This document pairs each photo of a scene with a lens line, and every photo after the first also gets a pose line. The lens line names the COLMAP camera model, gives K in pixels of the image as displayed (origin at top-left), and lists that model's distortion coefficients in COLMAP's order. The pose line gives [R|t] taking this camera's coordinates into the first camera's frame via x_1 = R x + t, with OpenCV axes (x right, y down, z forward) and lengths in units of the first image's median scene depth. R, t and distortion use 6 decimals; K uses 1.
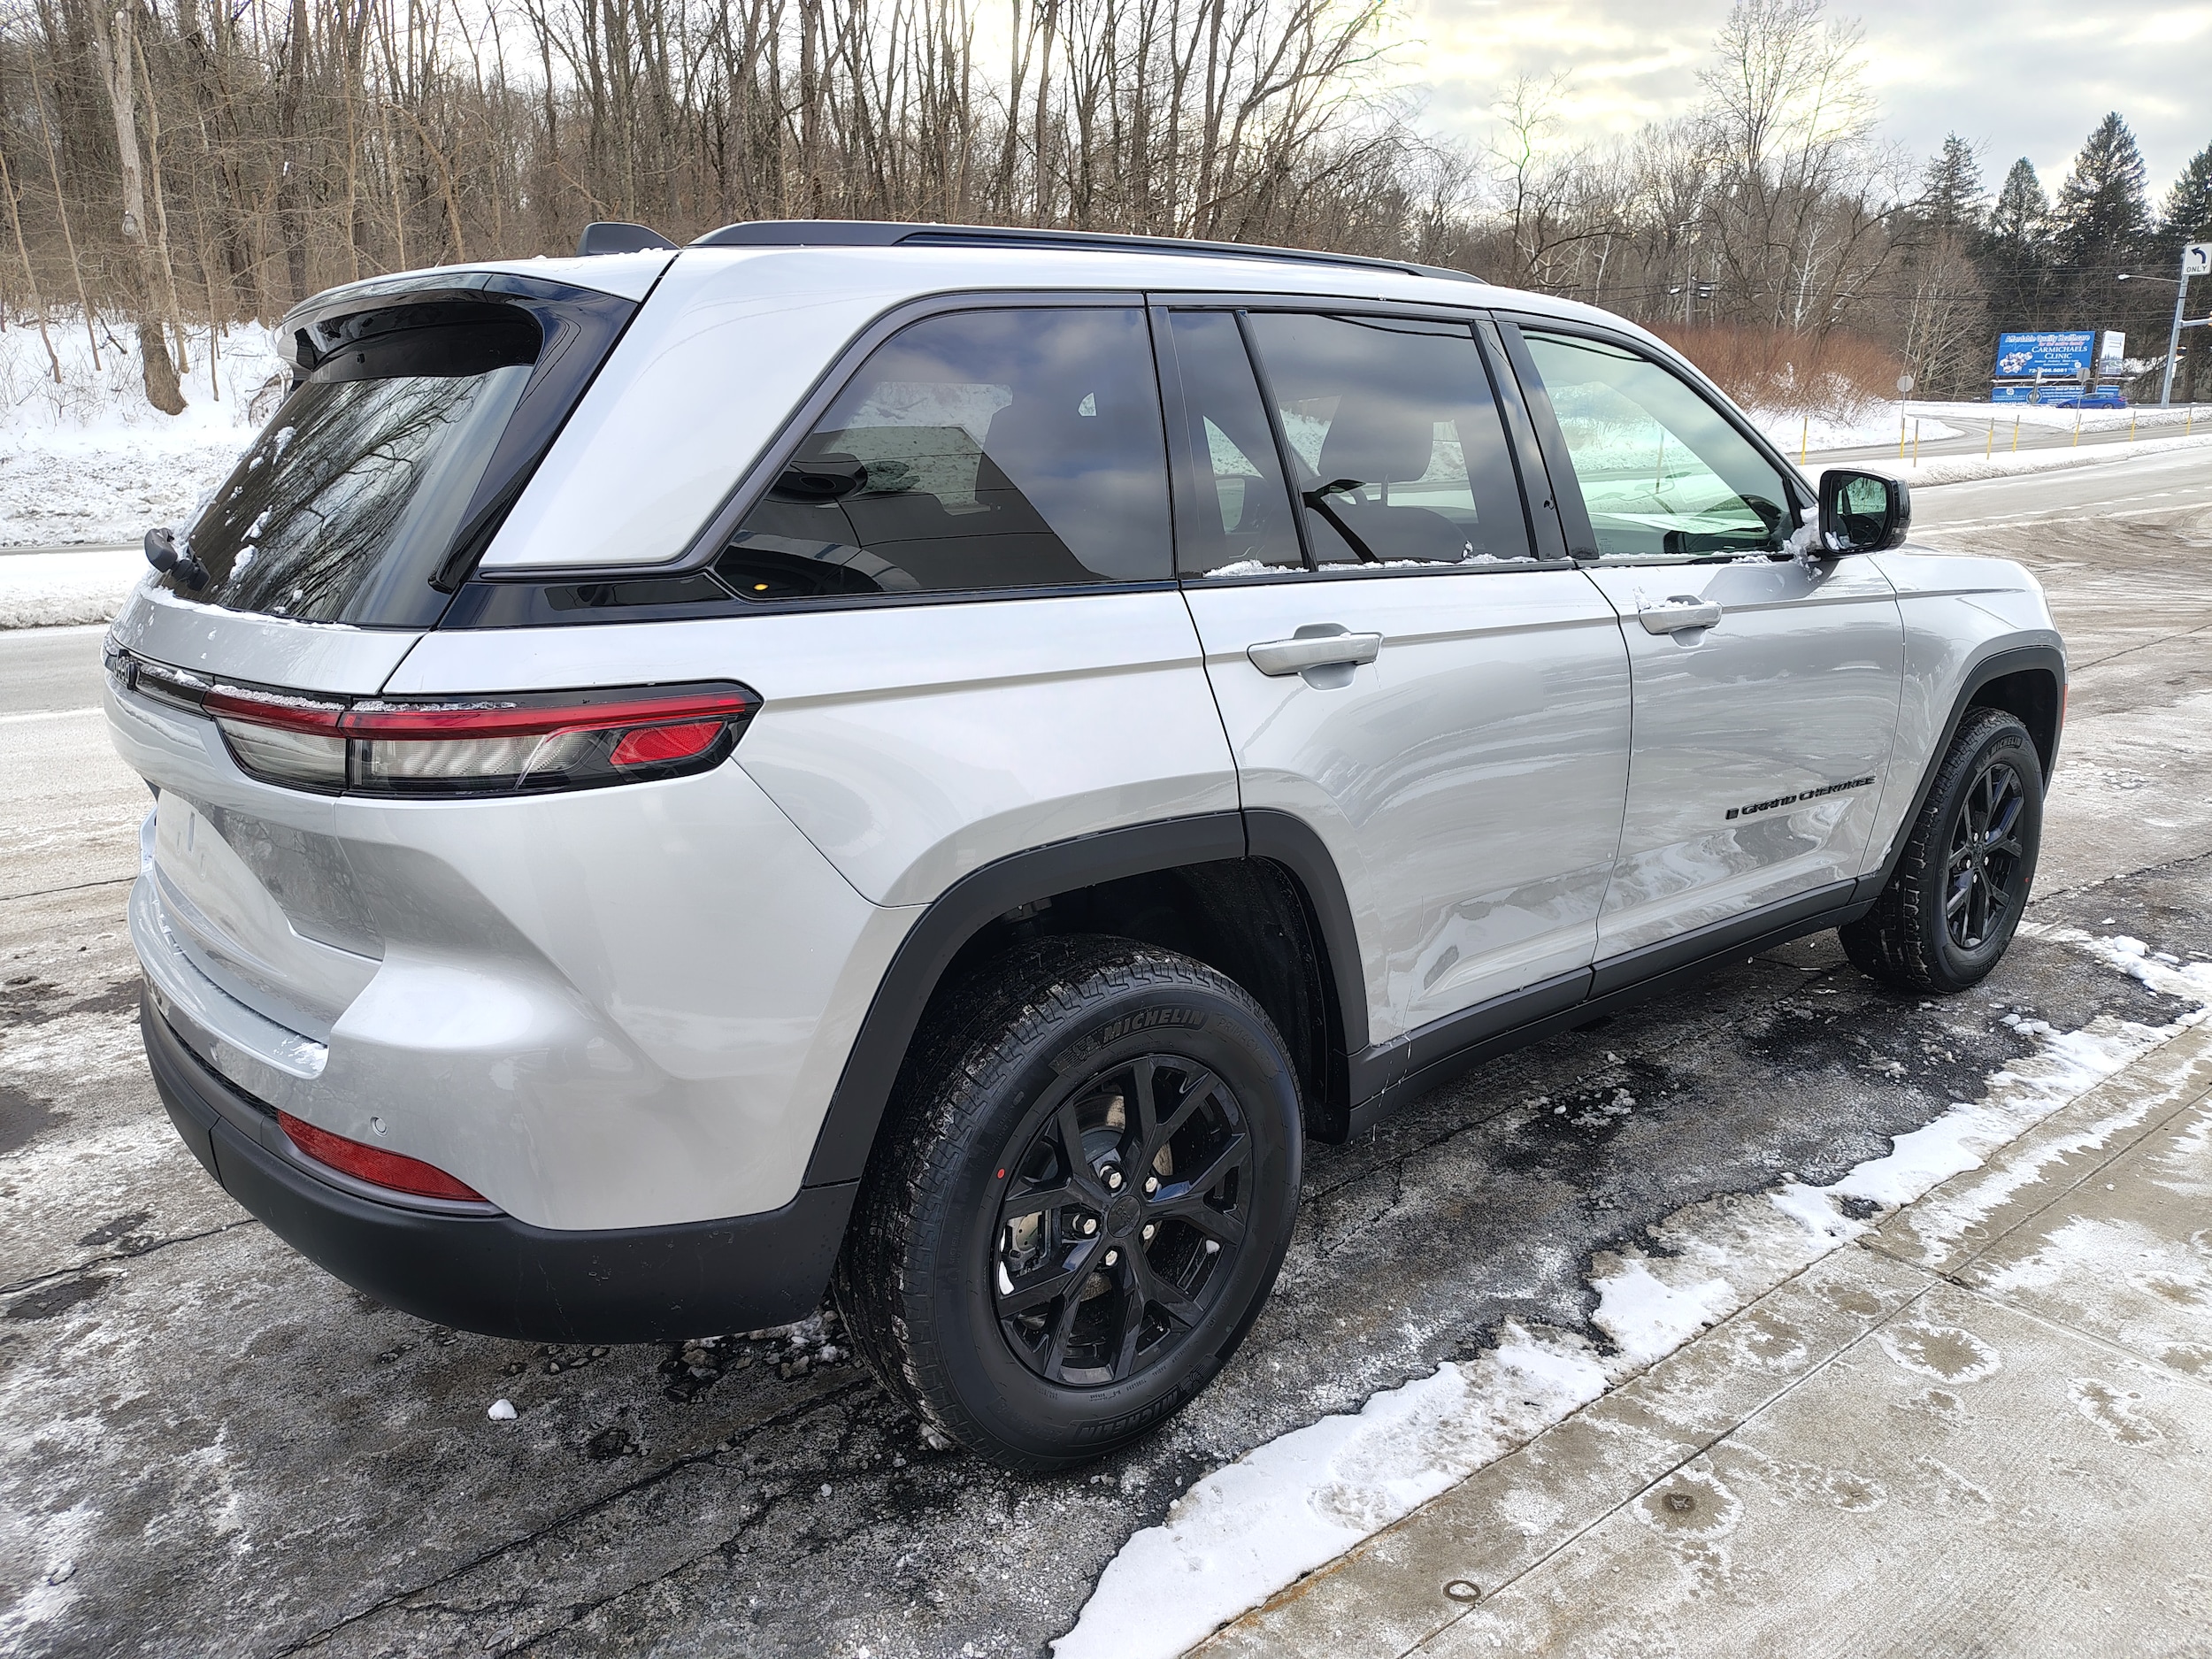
lens RADIAL K [[1516.9, 0, 1105.7], [0, 1516.9, 846.1], [0, 0, 1]] dist [0.024395, -0.016304]
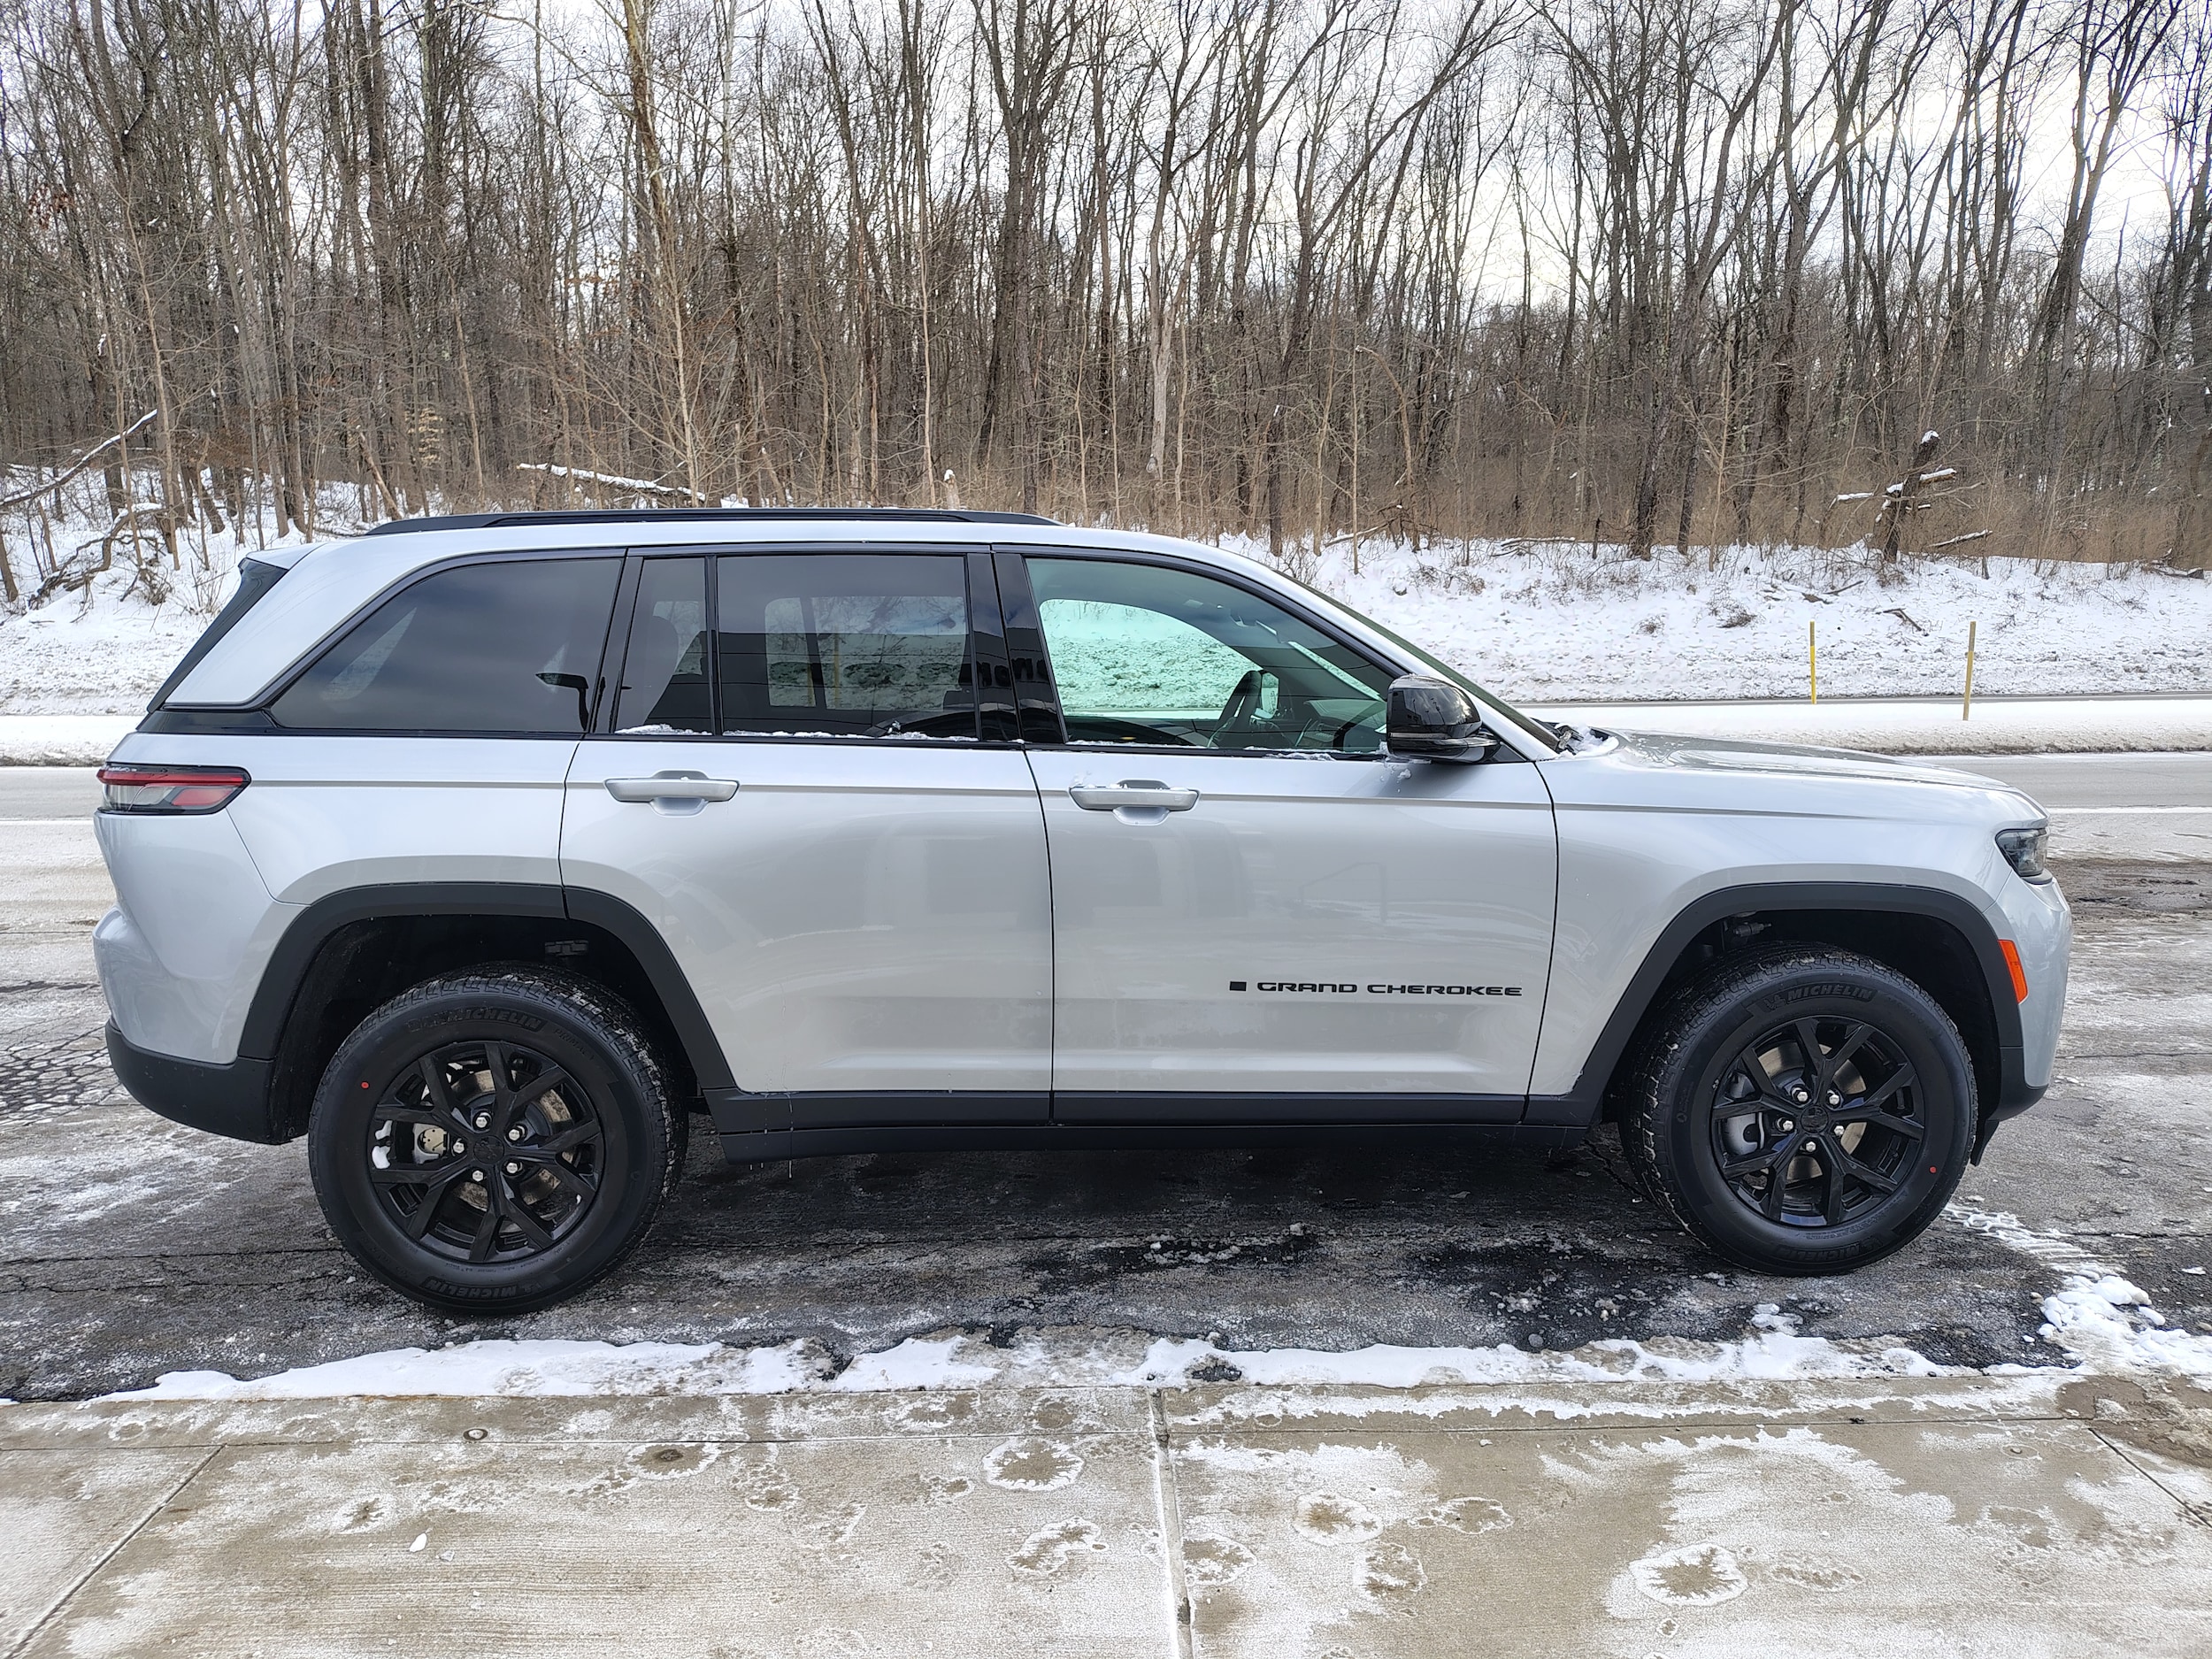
lens RADIAL K [[1516.9, 0, 1113.6], [0, 1516.9, 828.5], [0, 0, 1]] dist [0.024395, -0.016304]
pose [[0.800682, 0.082553, -0.593375, 1.138204], [-0.157567, 0.984608, -0.075632, -0.042003], [0.577998, 0.154054, 0.801365, 0.086614]]
